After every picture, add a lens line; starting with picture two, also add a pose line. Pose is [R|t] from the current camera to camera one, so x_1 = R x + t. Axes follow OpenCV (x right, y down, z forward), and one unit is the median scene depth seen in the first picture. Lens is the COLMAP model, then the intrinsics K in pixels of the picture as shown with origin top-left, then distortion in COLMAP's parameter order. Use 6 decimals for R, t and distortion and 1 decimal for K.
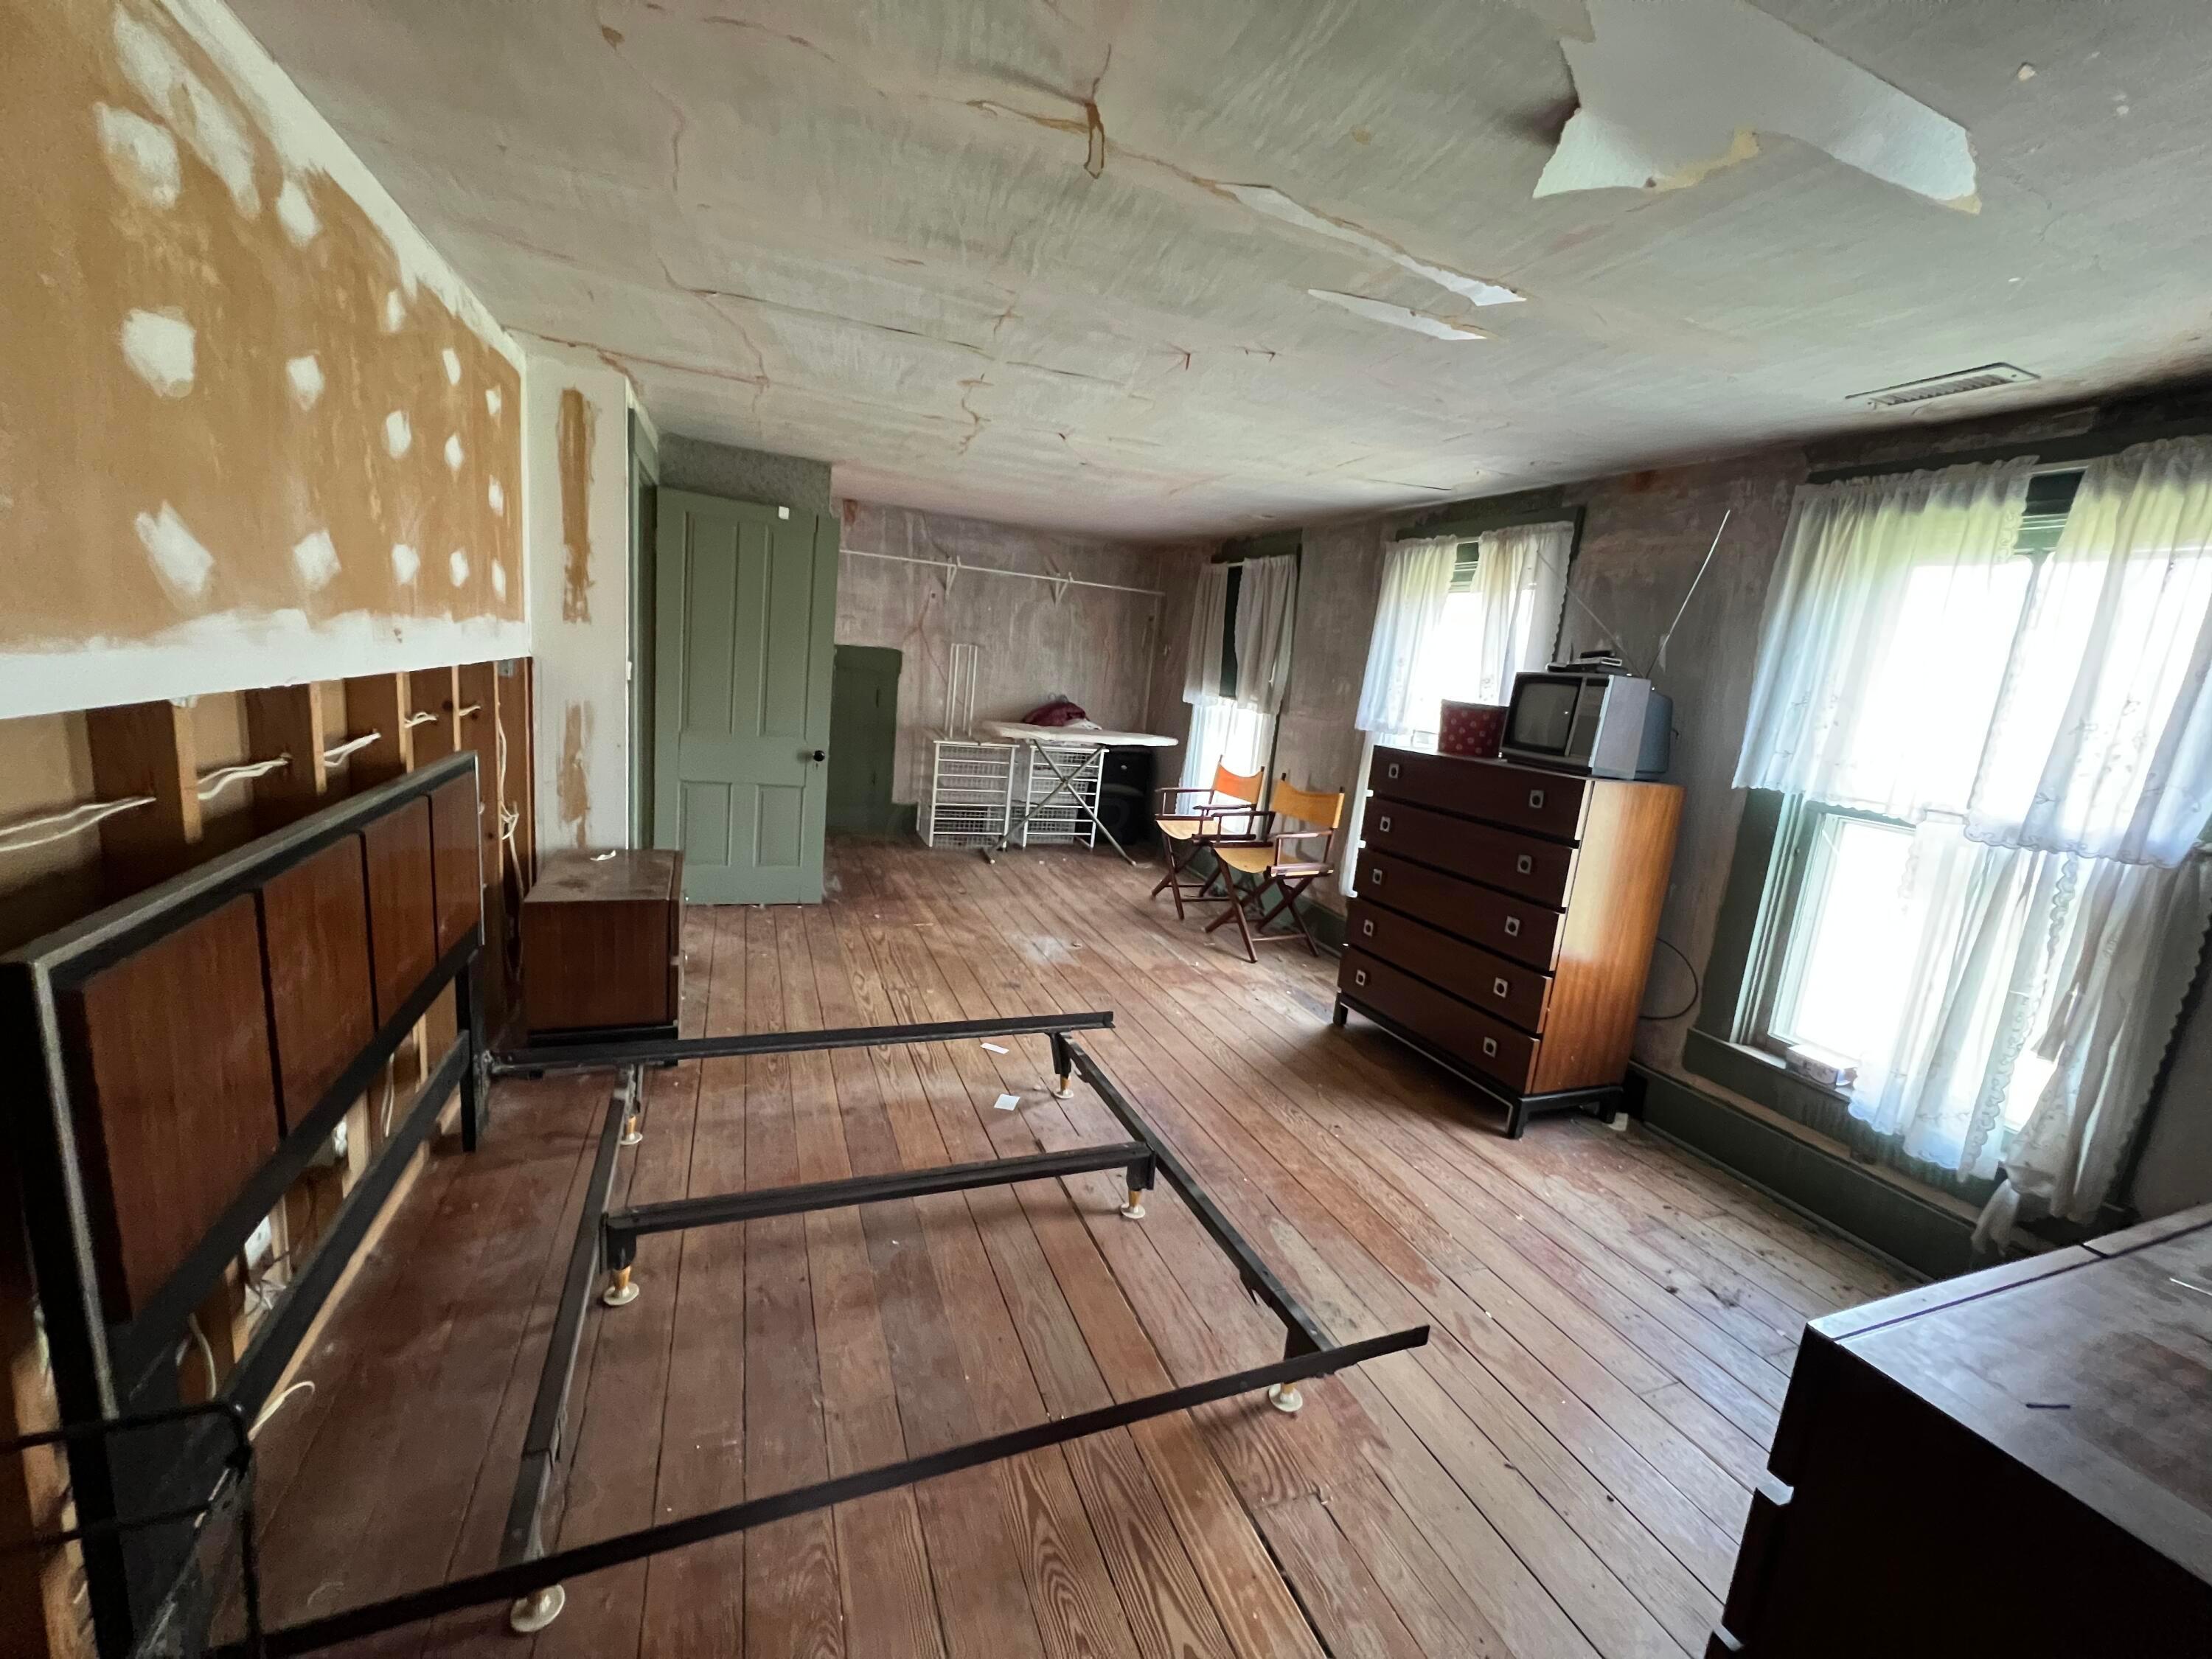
lens RADIAL K [[896.5, 0, 1106.0], [0, 896.5, 828.8], [0, 0, 1]] dist [0.000969, 0.000036]
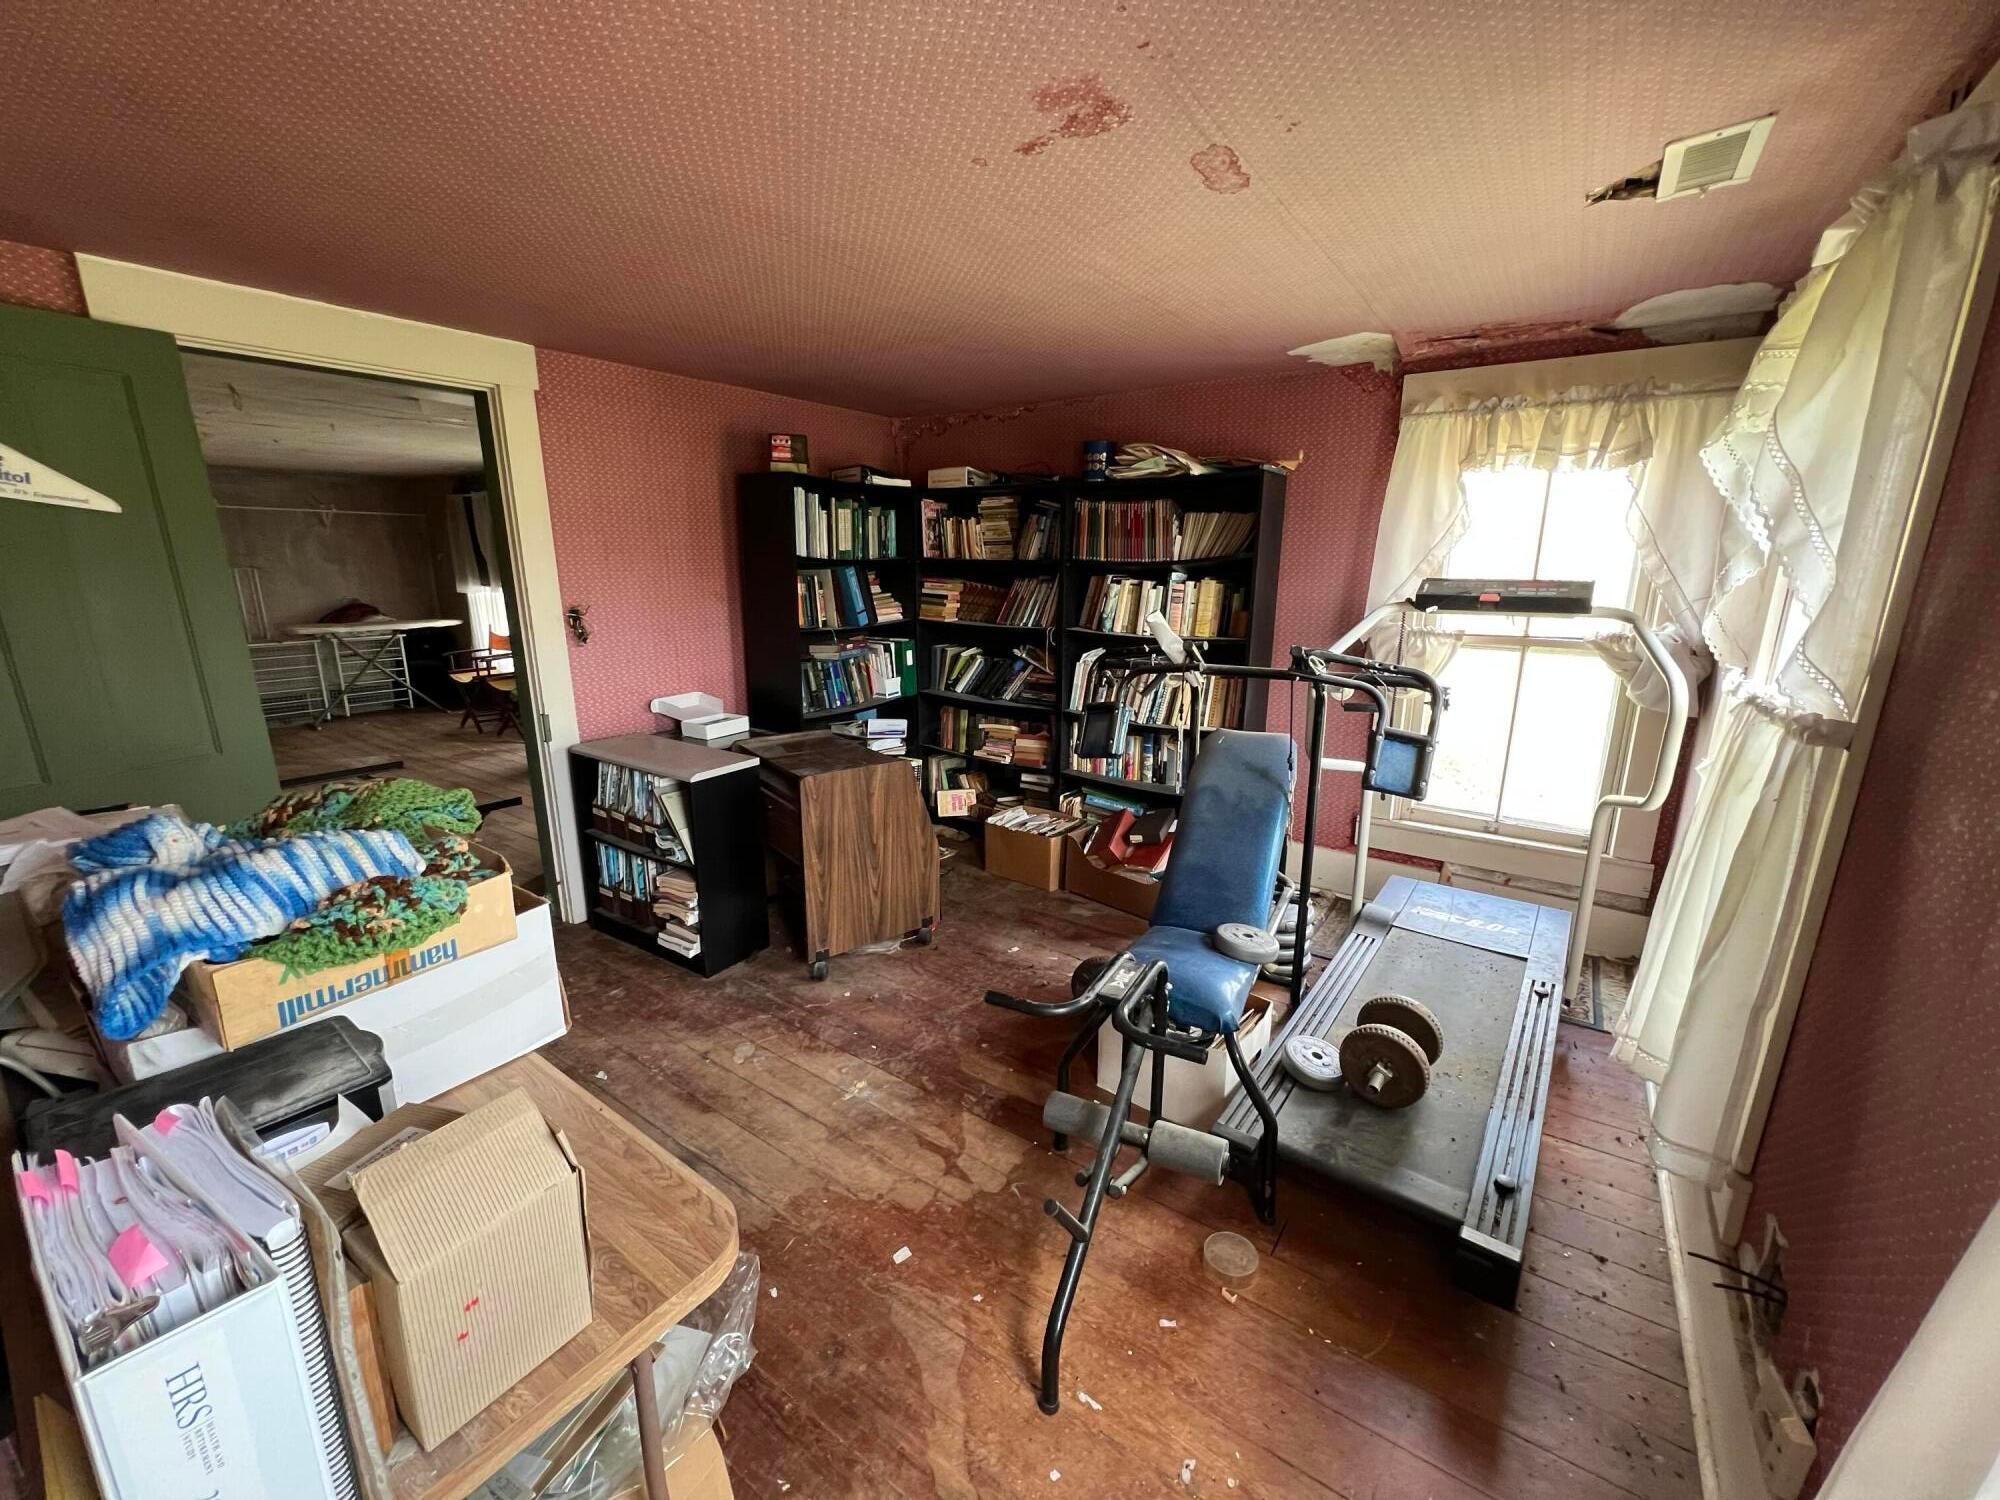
lens RADIAL K [[810.6, 0, 1005.8], [0, 810.6, 754.2], [0, 0, 1]] dist [0.000969, 0.000036]
pose [[0.833608, -0.220474, 0.506448, 0.101487], [0.181472, 0.975306, 0.125882, 0.102423], [-0.521695, -0.013030, 0.853033, -0.544043]]
